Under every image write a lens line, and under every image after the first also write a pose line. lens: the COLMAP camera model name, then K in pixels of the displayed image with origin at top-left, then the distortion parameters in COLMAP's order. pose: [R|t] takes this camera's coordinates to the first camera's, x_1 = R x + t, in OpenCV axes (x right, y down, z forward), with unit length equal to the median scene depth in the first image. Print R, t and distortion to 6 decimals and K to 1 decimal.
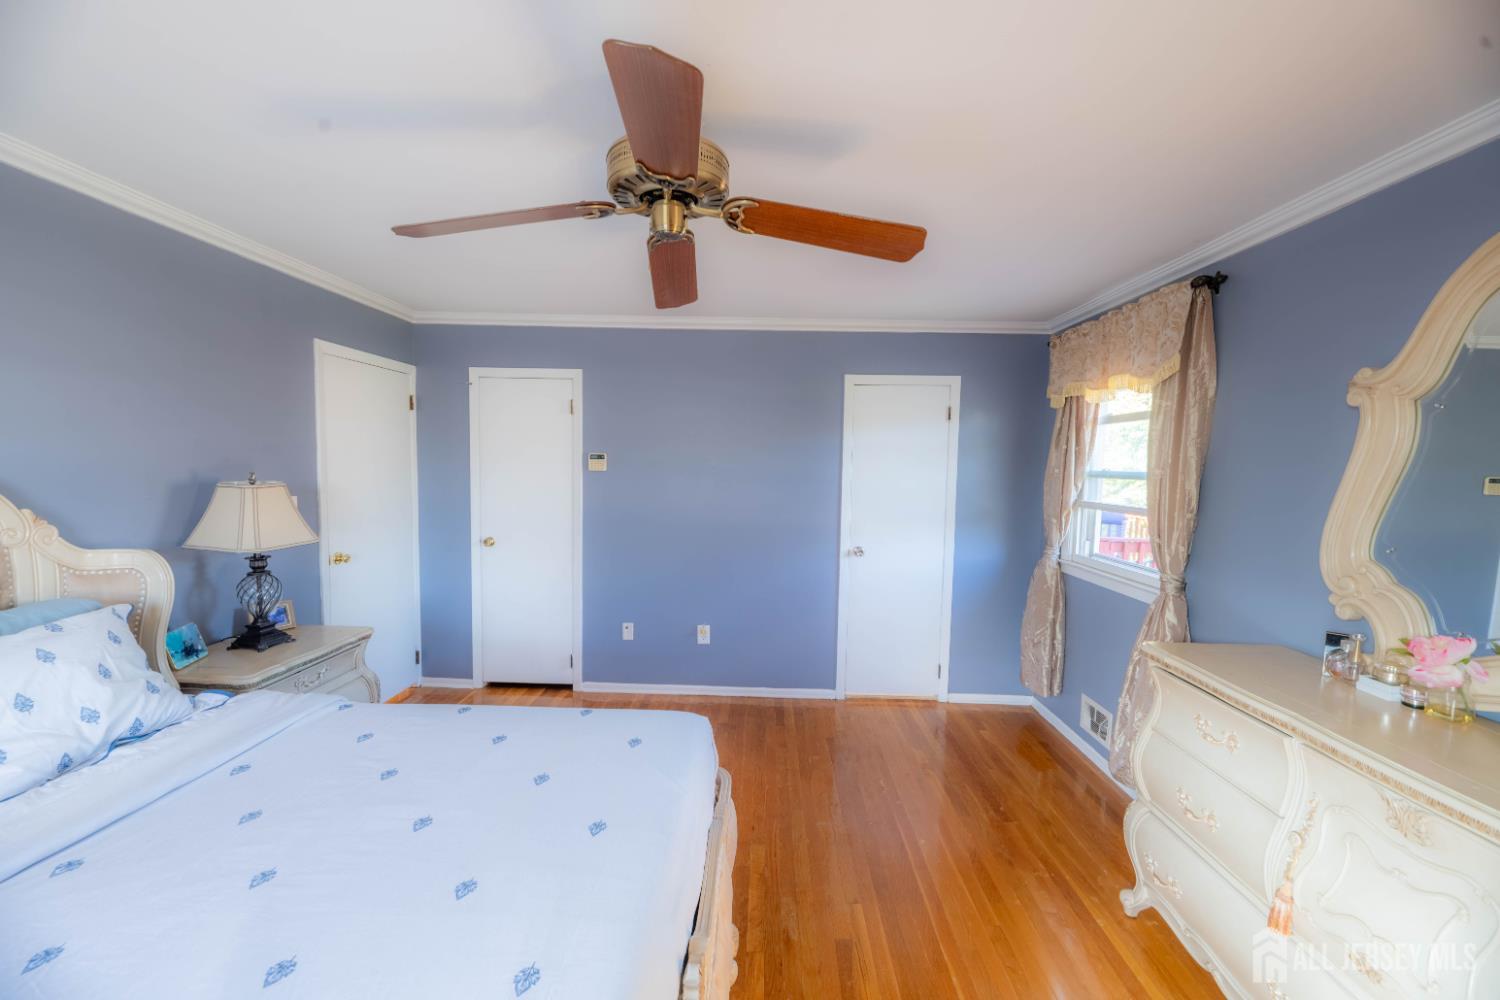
lens RADIAL K [[602.8, 0, 753.6], [0, 602.8, 507.8], [0, 0, 1]] dist [-0.000305, -0.004300]
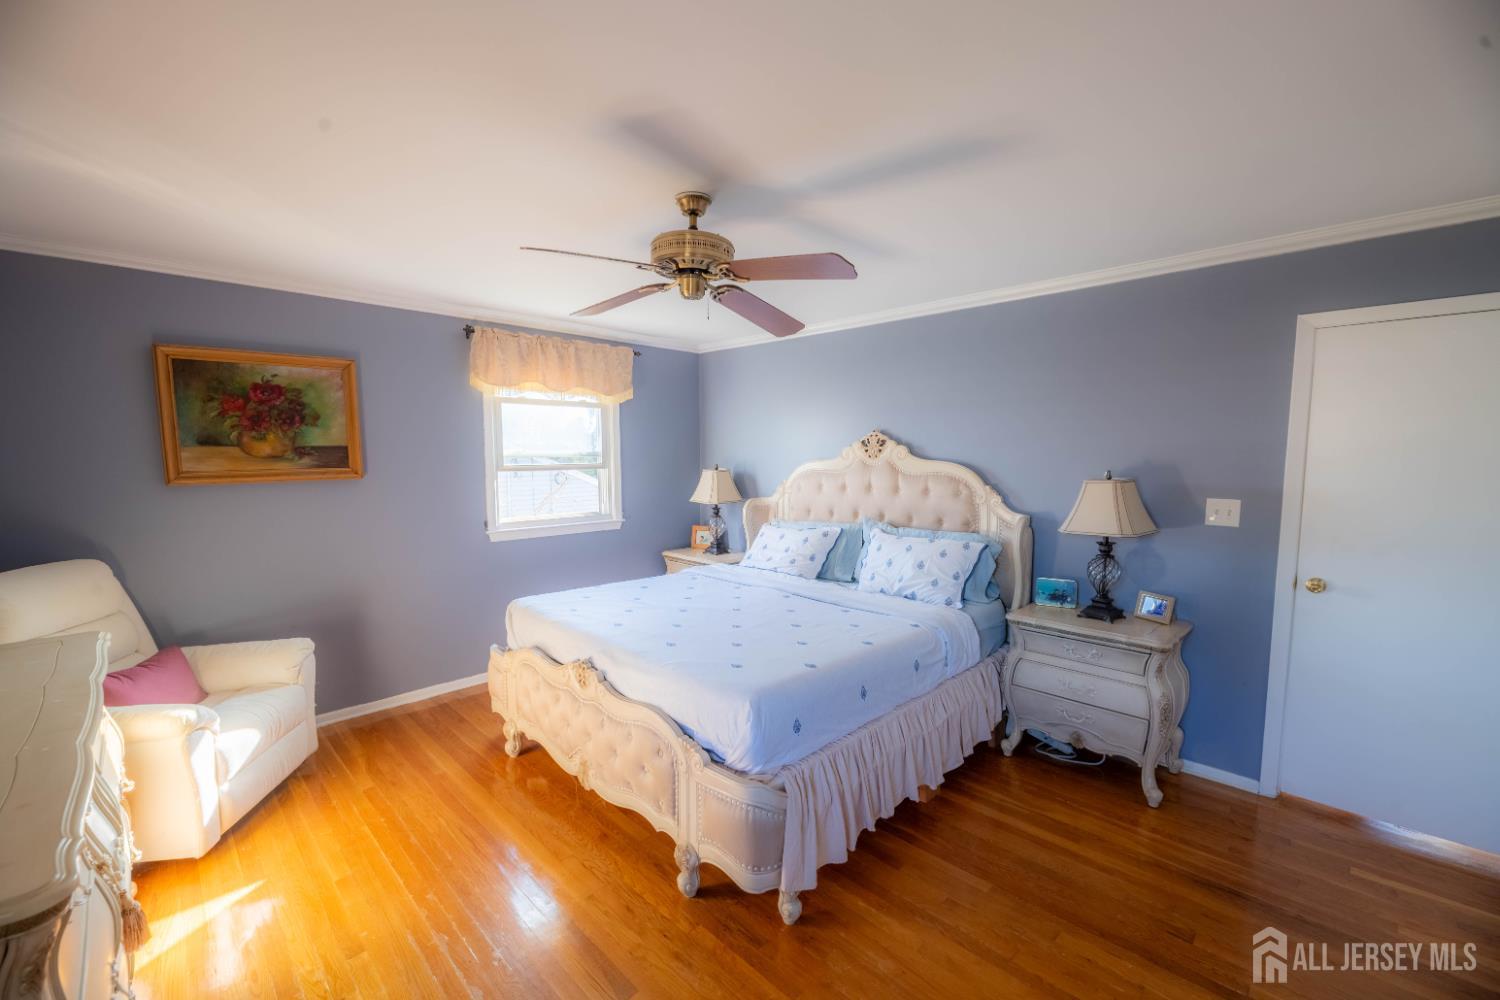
lens RADIAL K [[602.8, 0, 753.6], [0, 602.8, 507.8], [0, 0, 1]] dist [-0.000305, -0.004300]
pose [[-0.678233, 0.047446, -0.733313, 0.500824], [-0.060765, 0.990875, 0.120311, -0.082475], [0.732330, 0.126159, -0.669161, 1.255628]]
